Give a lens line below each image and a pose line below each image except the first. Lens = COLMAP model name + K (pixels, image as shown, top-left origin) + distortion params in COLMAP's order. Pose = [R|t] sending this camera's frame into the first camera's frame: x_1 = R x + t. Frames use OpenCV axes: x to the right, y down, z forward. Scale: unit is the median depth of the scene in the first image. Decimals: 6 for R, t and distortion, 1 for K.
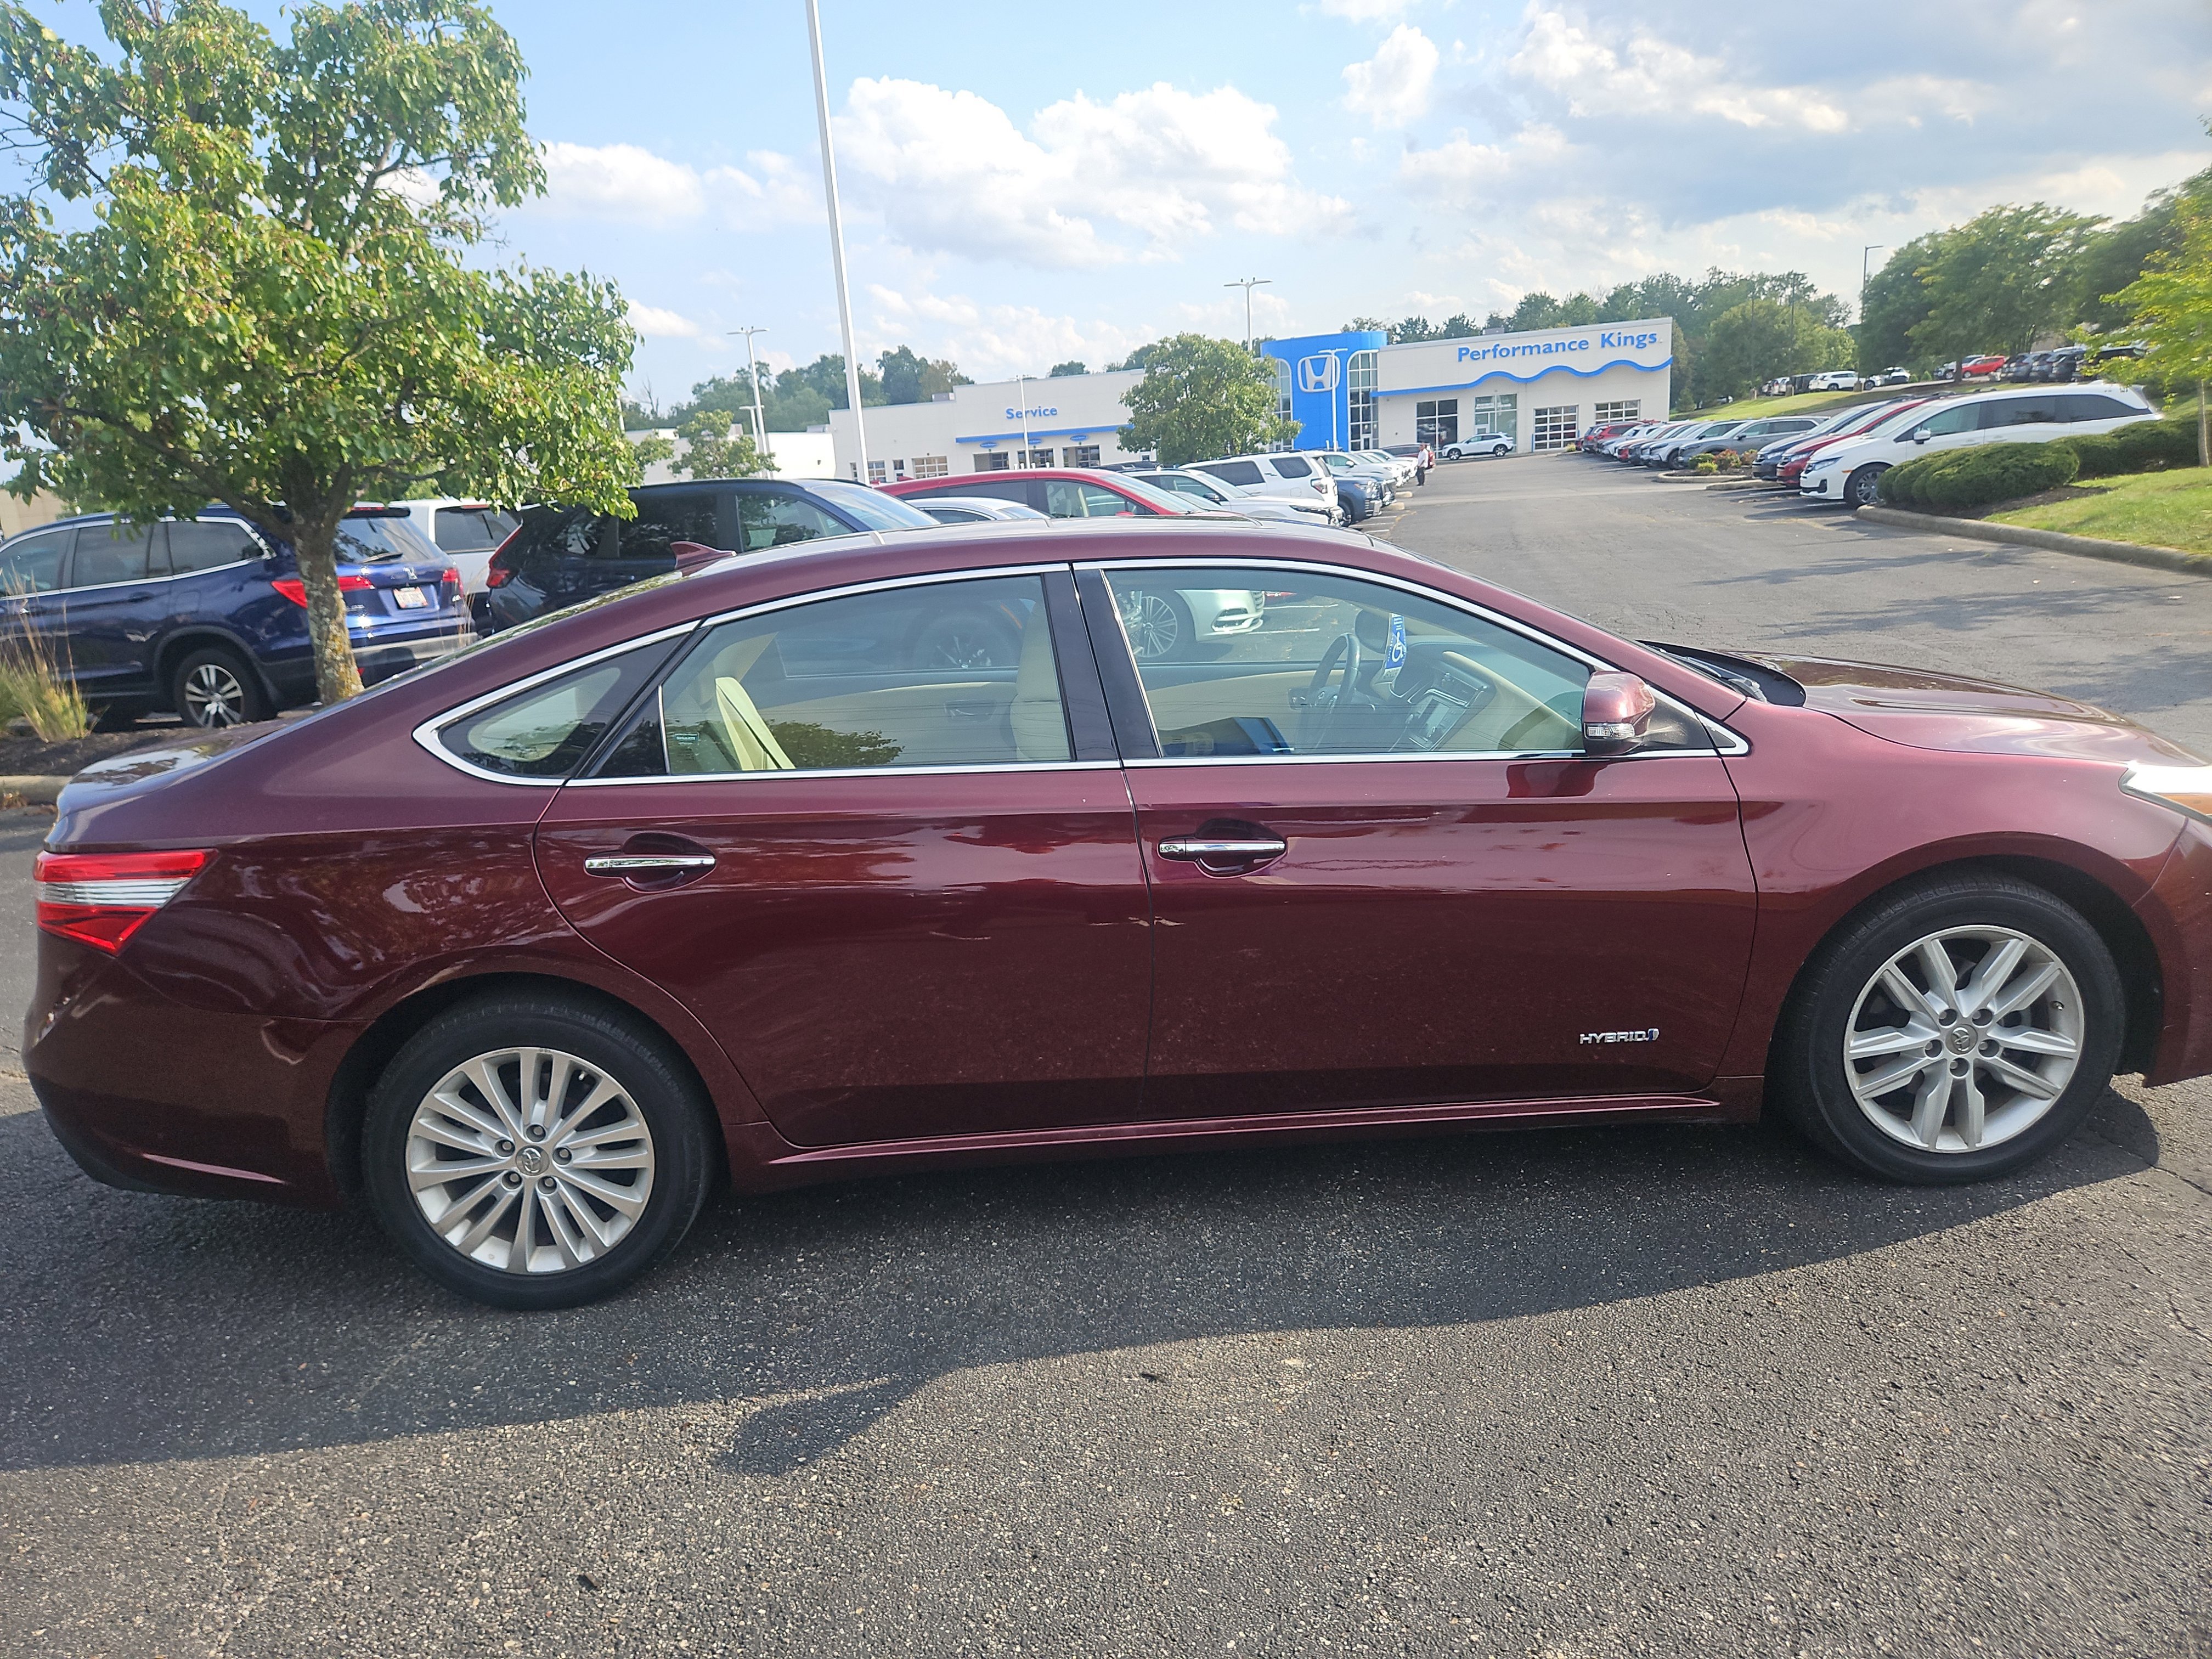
lens RADIAL K [[1455.2, 0, 1091.3], [0, 1455.2, 834.0], [0, 0, 1]] dist [0.081661, -0.074679]
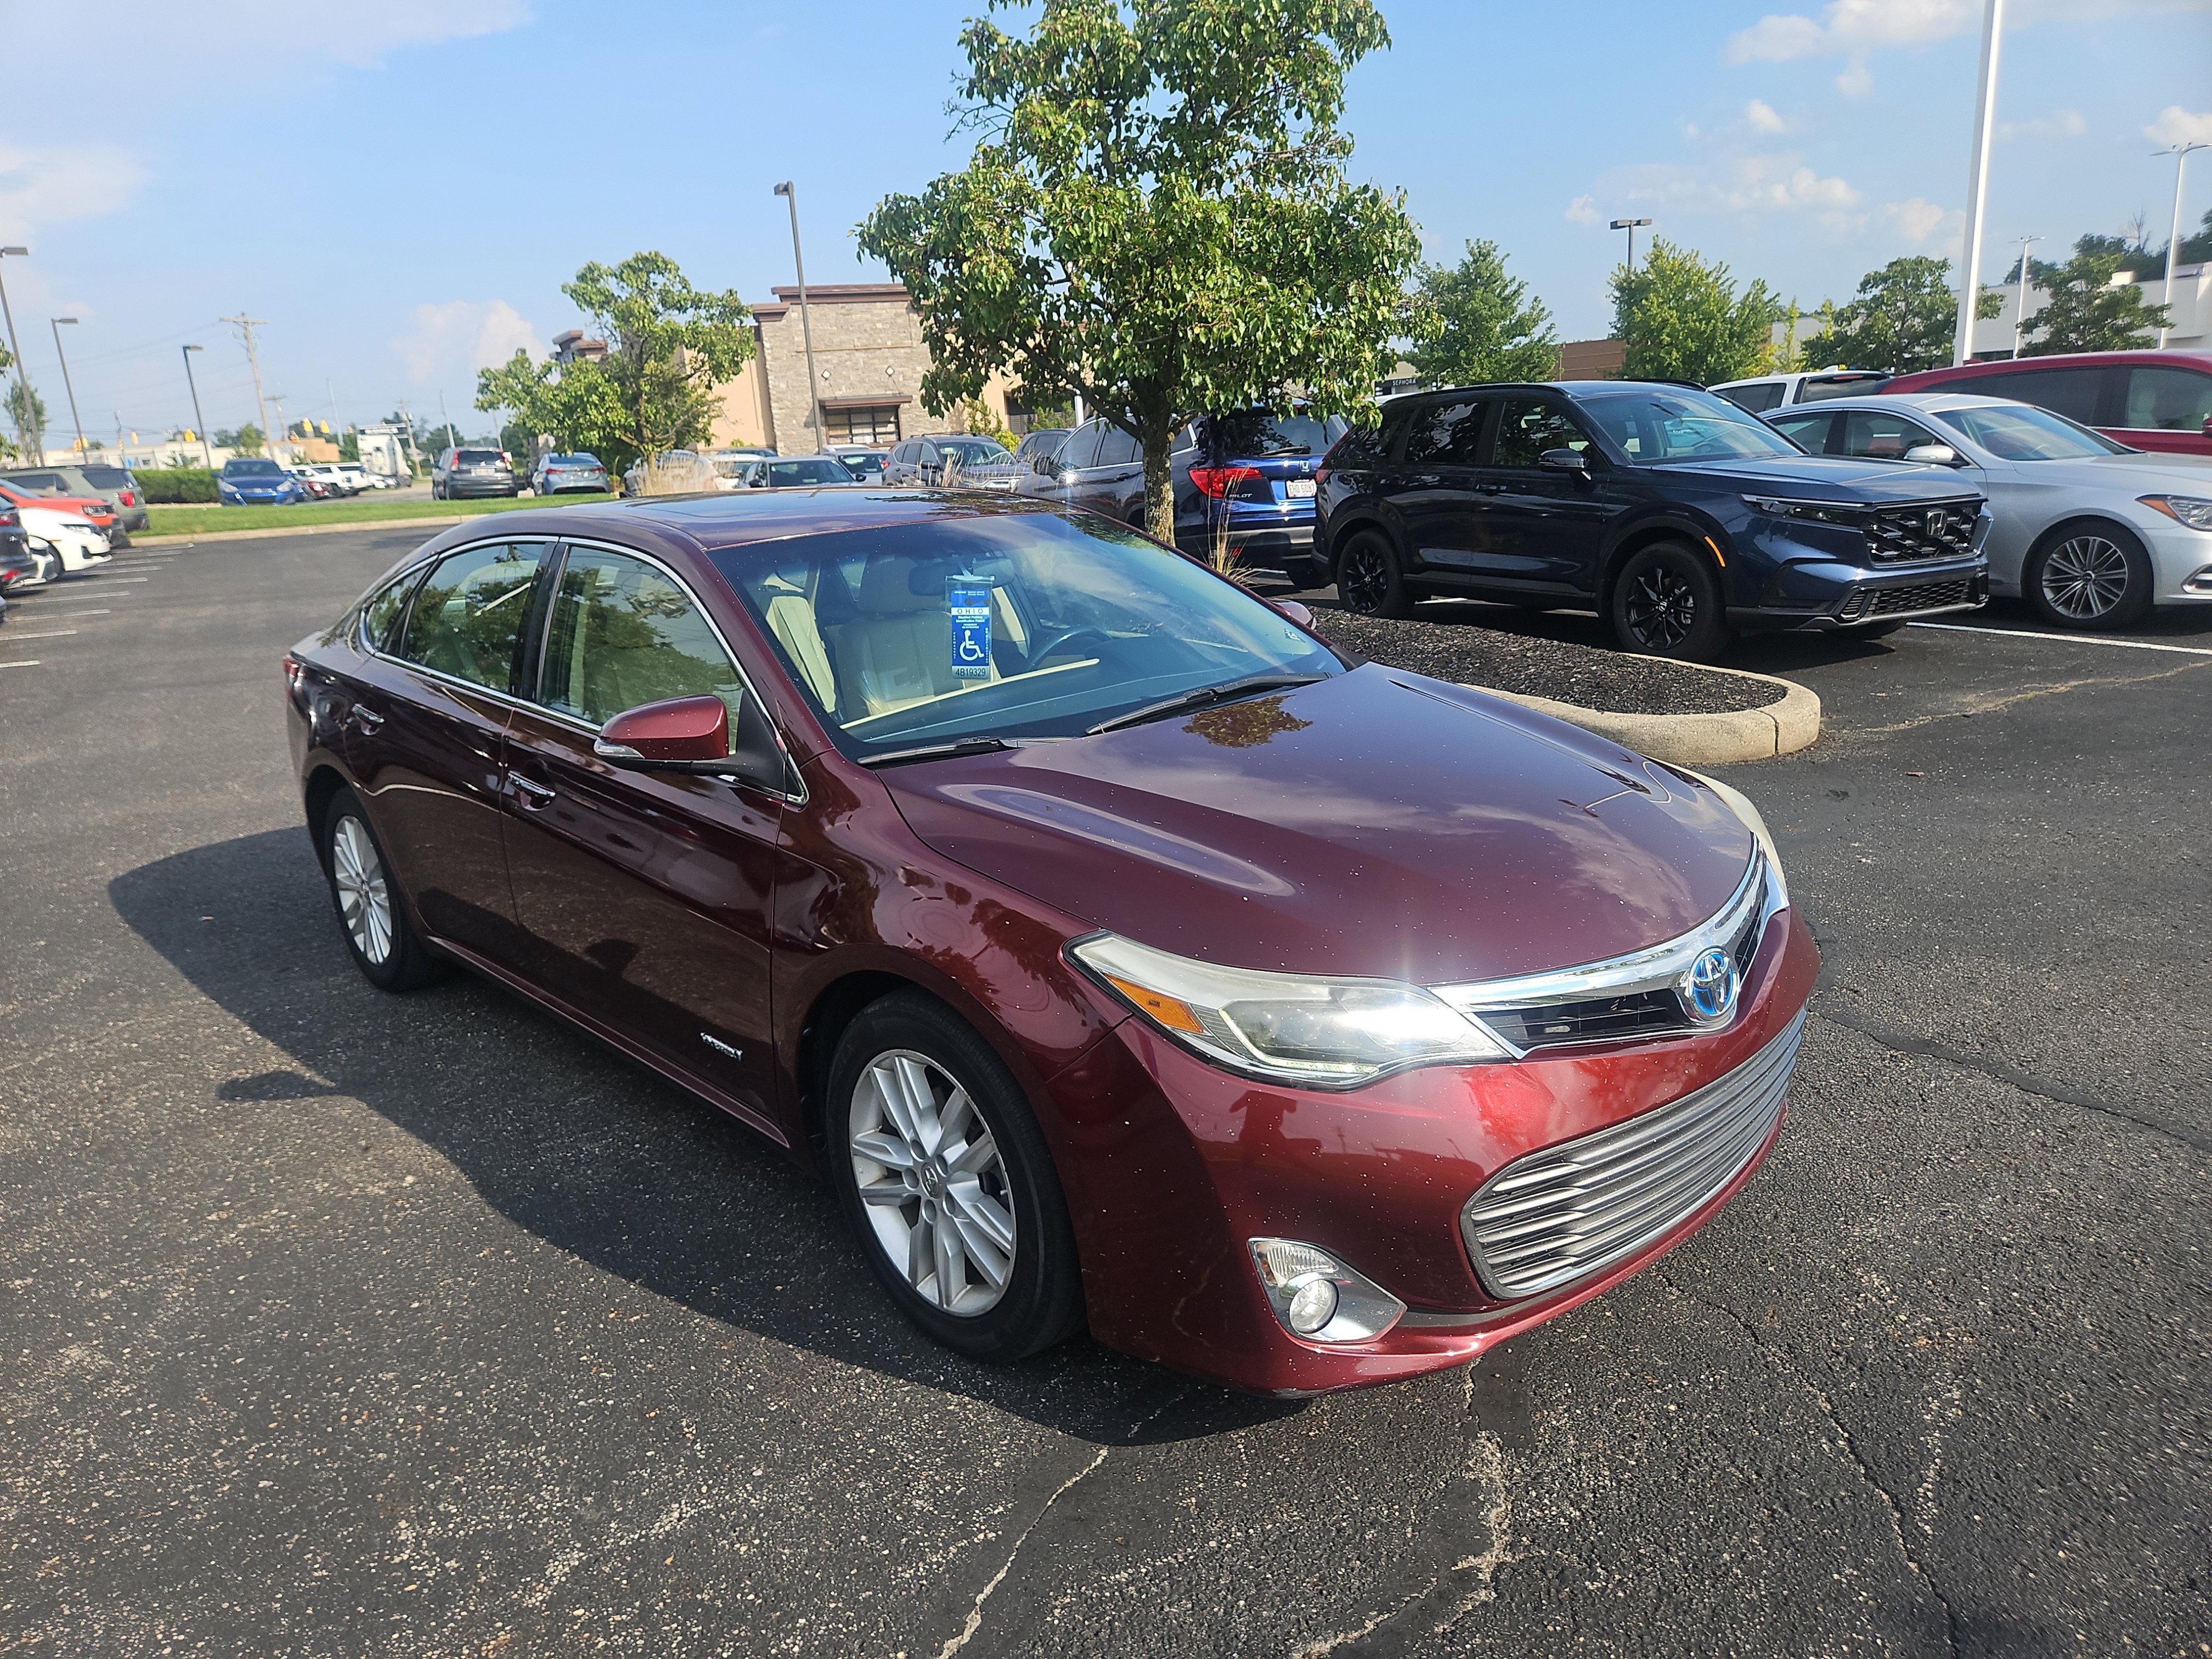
lens RADIAL K [[1476.4, 0, 1091.5], [0, 1476.4, 836.0], [0, 0, 1]] dist [0.081046, -0.074910]
pose [[0.656145, 0.231751, -0.718168, 0.390051], [-0.170211, 0.972602, 0.158345, -0.067821], [0.735188, 0.018343, 0.677615, 0.150088]]
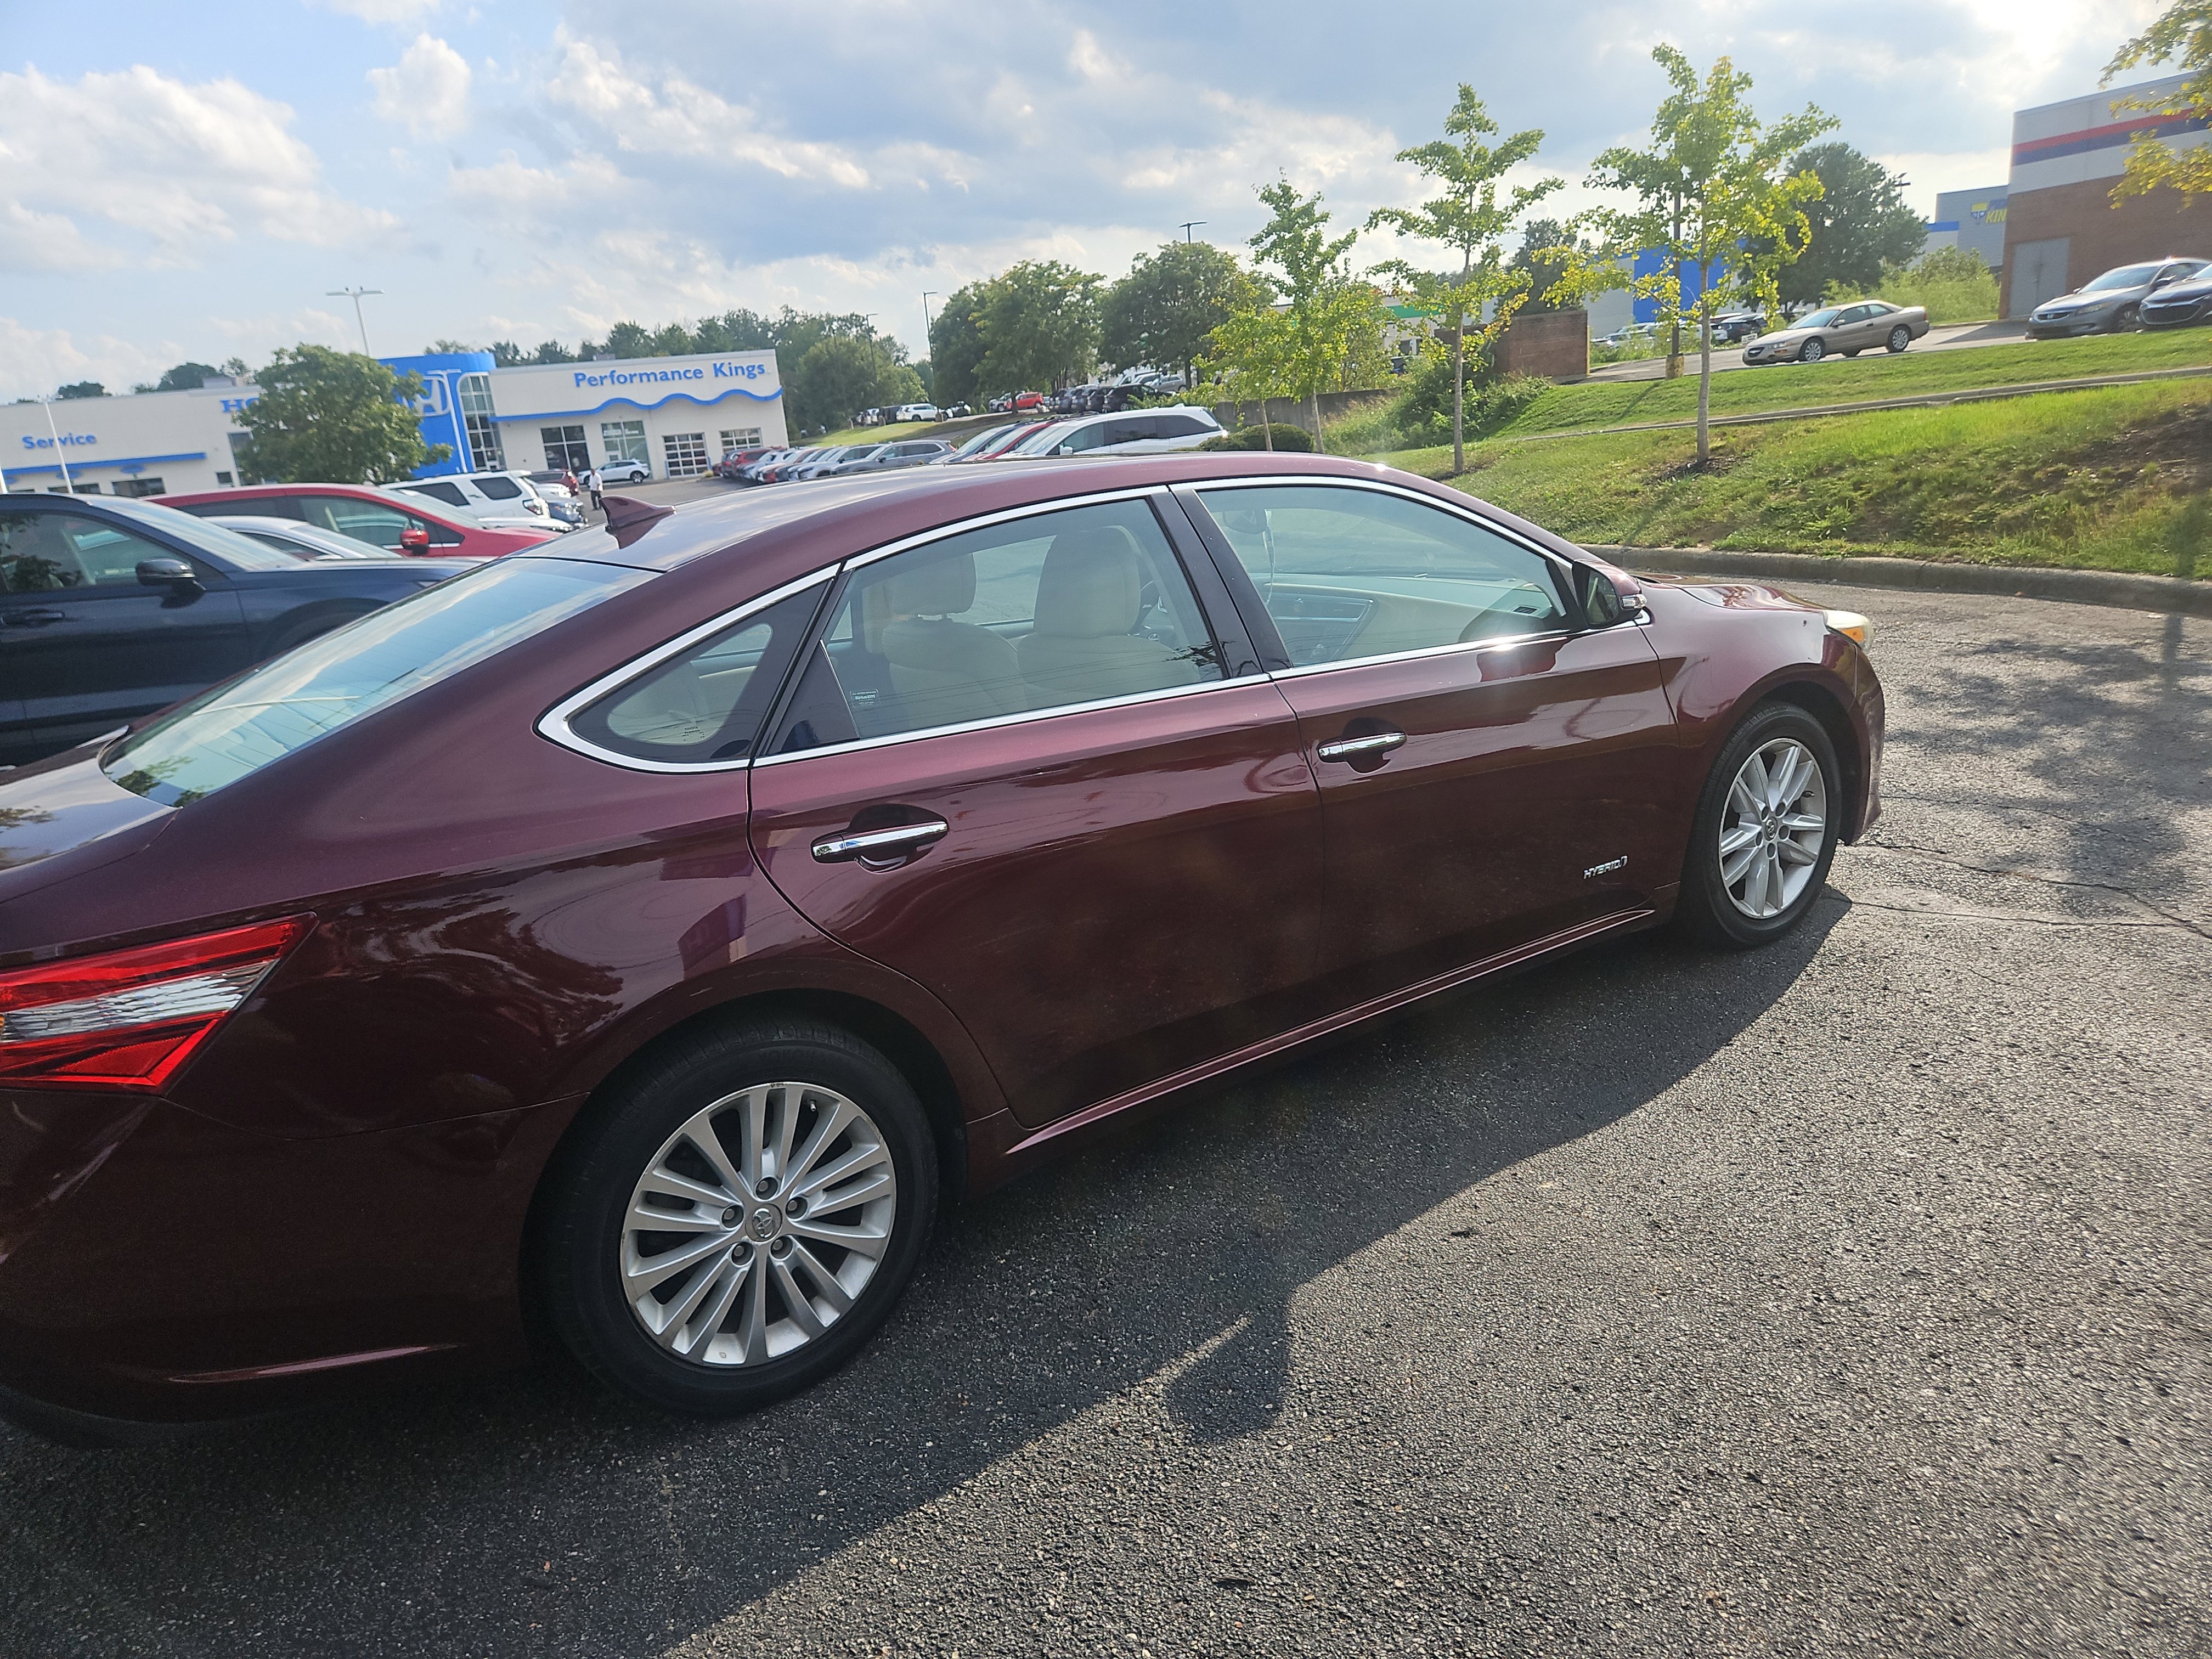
lens RADIAL K [[1441.6, 0, 1075.0], [0, 1441.6, 859.5], [0, 0, 1]] dist [0.078712, -0.068735]
pose [[0.850118, -0.158104, 0.502297, -0.187904], [0.157660, 0.986527, 0.043687, 0.003635], [-0.502437, 0.042054, 0.863591, 0.061232]]
